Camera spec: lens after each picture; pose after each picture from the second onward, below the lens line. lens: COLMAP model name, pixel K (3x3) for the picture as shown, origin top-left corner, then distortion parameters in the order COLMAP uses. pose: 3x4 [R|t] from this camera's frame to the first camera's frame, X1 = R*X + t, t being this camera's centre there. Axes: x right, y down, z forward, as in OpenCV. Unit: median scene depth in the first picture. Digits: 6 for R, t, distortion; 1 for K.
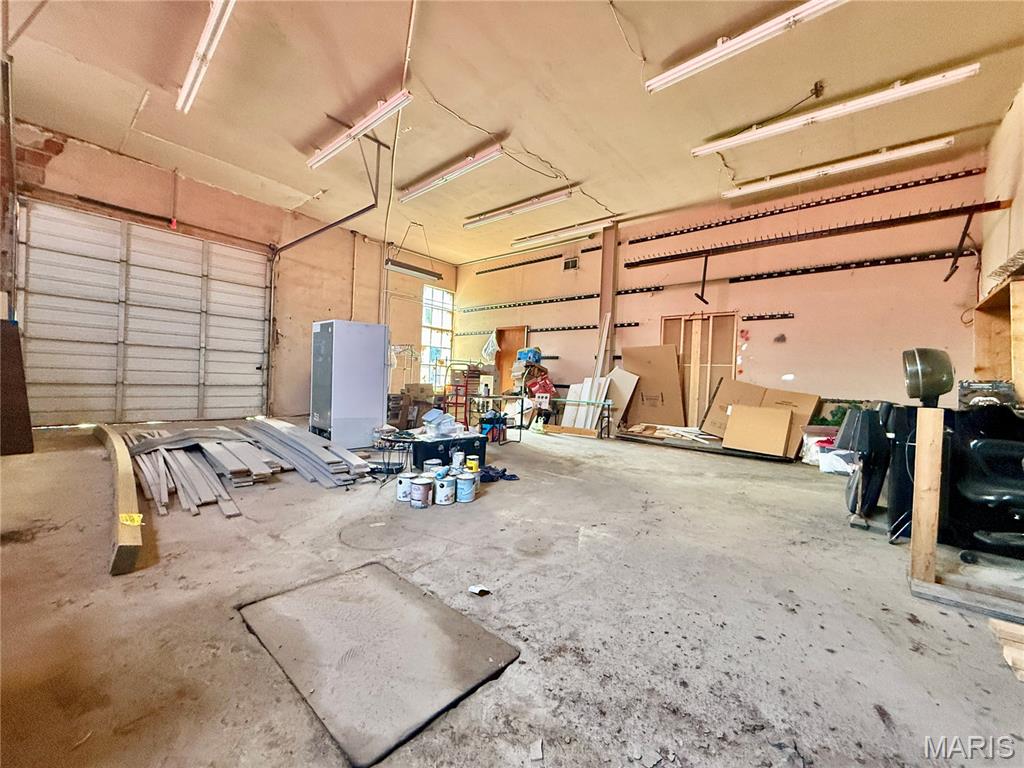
lens RADIAL K [[409.4, 0, 512.2], [0, 409.4, 381.3], [0, 0, 1]] dist [-0.002053, 0.001164]
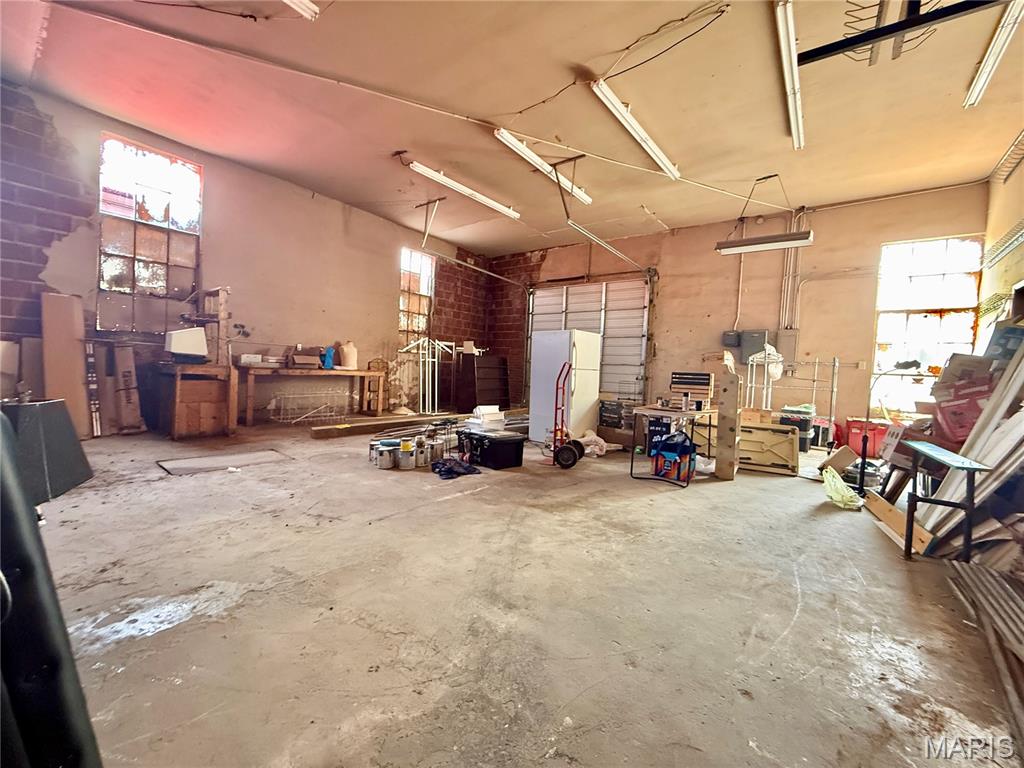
lens RADIAL K [[409.4, 0, 508.2], [0, 409.4, 385.3], [0, 0, 1]] dist [-0.002053, 0.001164]
pose [[0.038944, -0.002155, -0.999239, 0.708798], [-0.052808, 0.998596, -0.004212, 0.014173], [0.997845, 0.052931, 0.038775, 0.807623]]
